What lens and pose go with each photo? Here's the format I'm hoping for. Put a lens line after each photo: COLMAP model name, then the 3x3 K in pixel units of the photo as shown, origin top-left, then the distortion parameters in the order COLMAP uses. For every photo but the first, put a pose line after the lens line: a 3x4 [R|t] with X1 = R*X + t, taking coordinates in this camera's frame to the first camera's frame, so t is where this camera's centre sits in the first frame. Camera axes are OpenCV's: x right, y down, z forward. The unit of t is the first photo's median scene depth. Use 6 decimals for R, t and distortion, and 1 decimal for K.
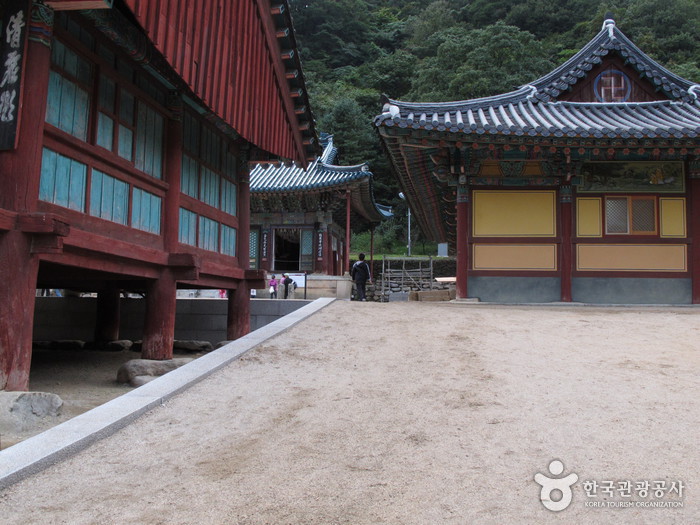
lens RADIAL K [[694.3, 0, 350.0], [0, 694.3, 262.5], [0, 0, 1]] dist [-0.131937, 0.122164]
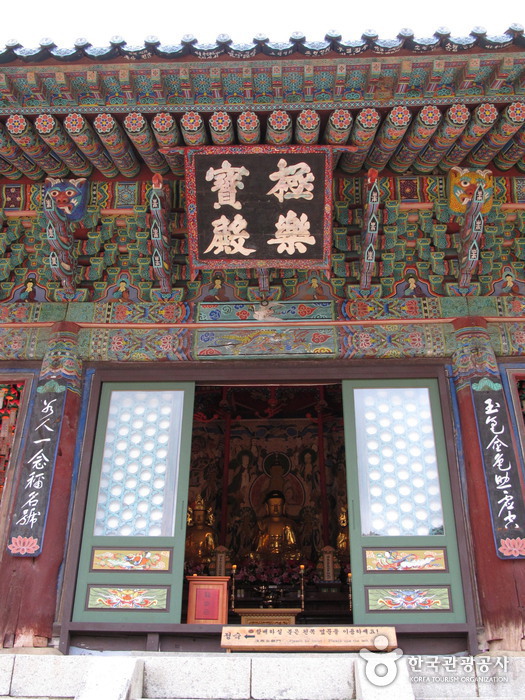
lens RADIAL K [[694.3, 0, 262.5], [0, 694.3, 350.0], [0, 0, 1]] dist [-0.131937, 0.122164]
pose [[0.993309, 0.042666, 0.107315, -0.193611], [0.003401, 0.918041, -0.396471, 0.014425], [-0.115436, 0.394184, 0.911753, 0.843409]]
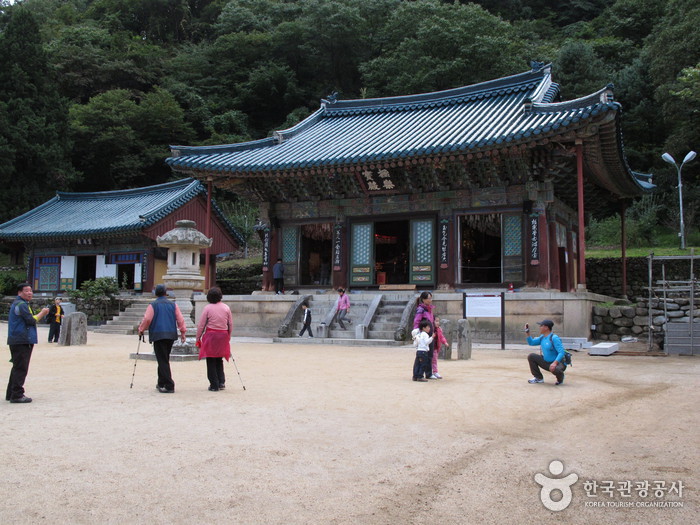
lens RADIAL K [[694.3, 0, 350.0], [0, 694.3, 262.5], [0, 0, 1]] dist [-0.131937, 0.122164]
pose [[0.940798, -0.036539, -0.336991, 0.006224], [0.038125, 0.999271, -0.001912, -0.009566], [0.336816, -0.011049, 0.941506, 0.387098]]
